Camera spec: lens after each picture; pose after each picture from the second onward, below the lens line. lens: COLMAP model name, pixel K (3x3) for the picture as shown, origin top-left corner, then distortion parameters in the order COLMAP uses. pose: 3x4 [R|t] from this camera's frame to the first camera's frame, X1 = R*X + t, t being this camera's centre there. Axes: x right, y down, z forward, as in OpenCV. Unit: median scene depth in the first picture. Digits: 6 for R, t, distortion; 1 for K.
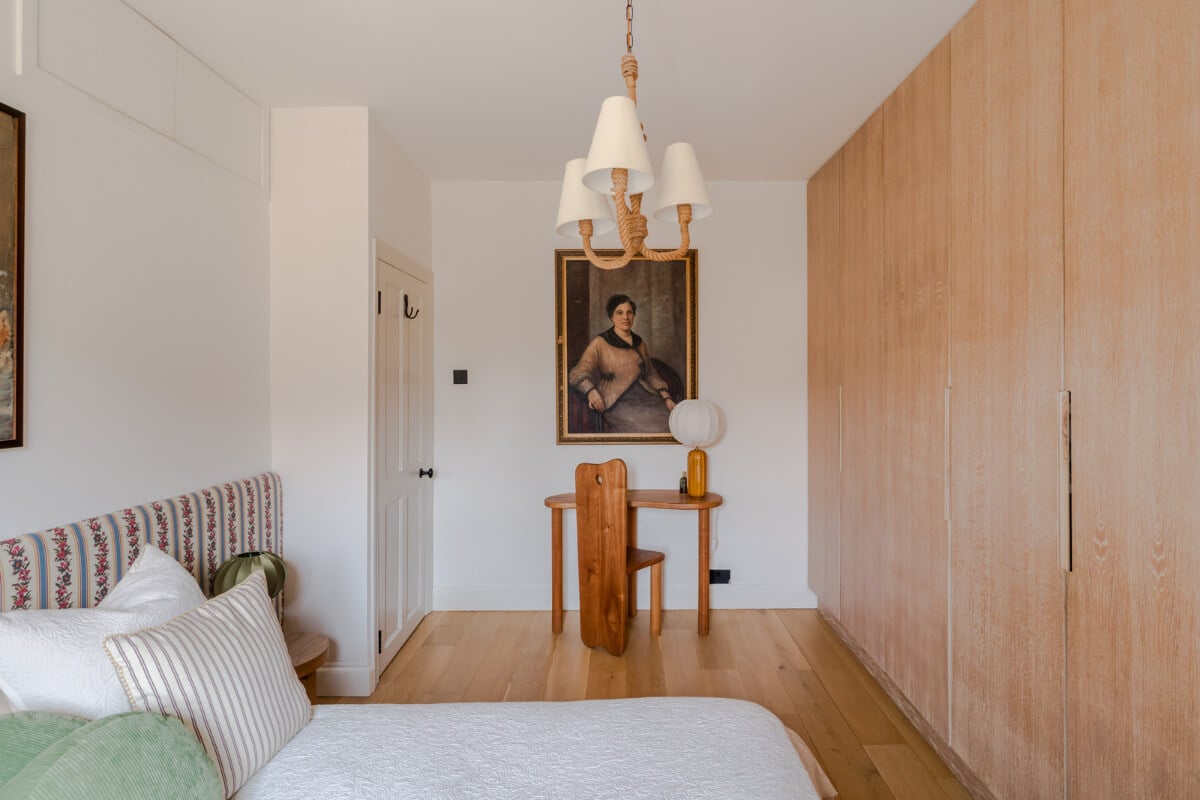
lens RADIAL K [[628.3, 0, 601.2], [0, 628.3, 377.0], [0, 0, 1]] dist [-0.001327, 0.000713]
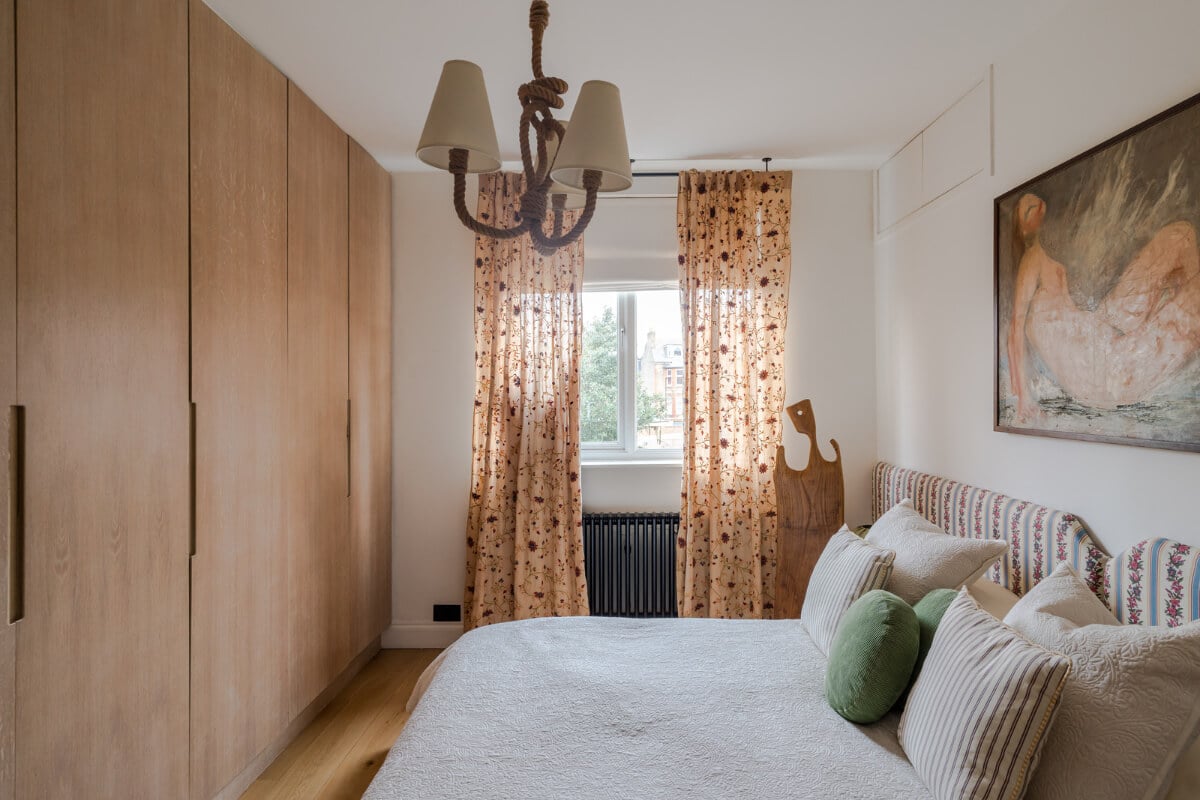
lens RADIAL K [[628.3, 0, 601.2], [0, 628.3, 377.0], [0, 0, 1]] dist [-0.001327, 0.000713]
pose [[-0.999993, 0.002543, 0.002758, -0.027655], [0.002510, 0.999928, -0.011701, -0.002418], [-0.002787, -0.011694, -0.999928, 1.988382]]
